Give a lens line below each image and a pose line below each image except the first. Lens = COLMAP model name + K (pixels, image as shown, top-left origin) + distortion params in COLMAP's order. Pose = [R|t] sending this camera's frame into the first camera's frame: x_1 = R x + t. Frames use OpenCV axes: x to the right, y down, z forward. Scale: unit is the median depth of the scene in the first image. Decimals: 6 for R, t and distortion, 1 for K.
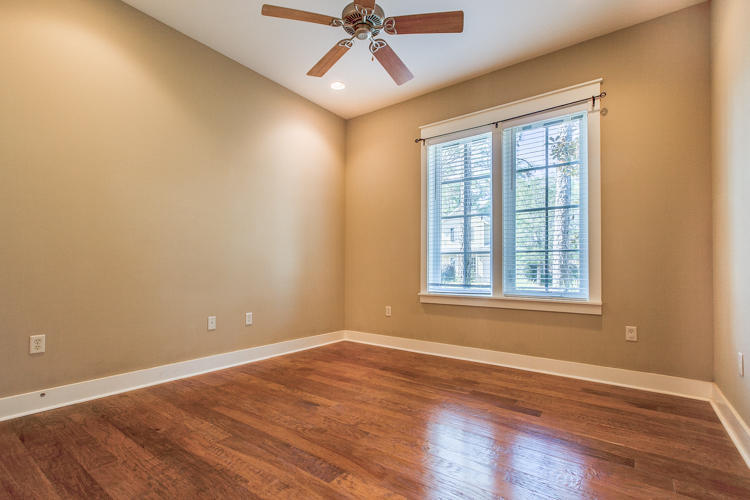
lens RADIAL K [[349.1, 0, 364.1], [0, 349.1, 256.9], [0, 0, 1]] dist [0.000557, -0.000105]
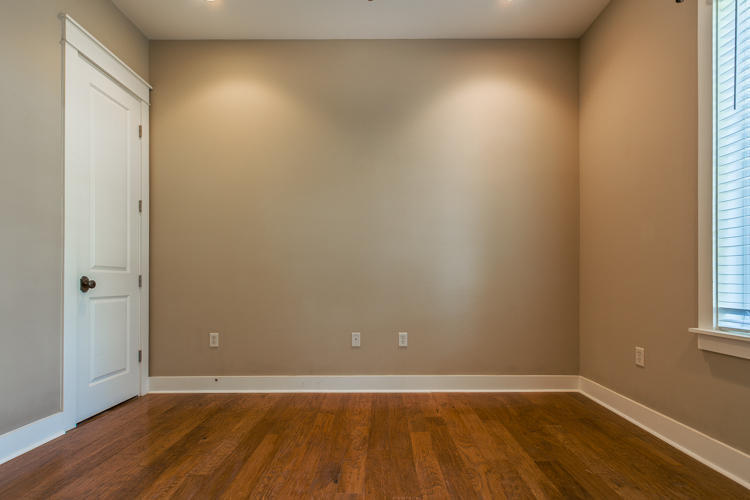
lens RADIAL K [[349.1, 0, 364.1], [0, 349.1, 256.9], [0, 0, 1]] dist [0.000557, -0.000105]
pose [[0.617838, -0.064639, -0.783644, 0.391311], [0.035111, 0.997889, -0.054629, 0.024419], [0.785521, 0.006237, 0.618804, 0.528421]]
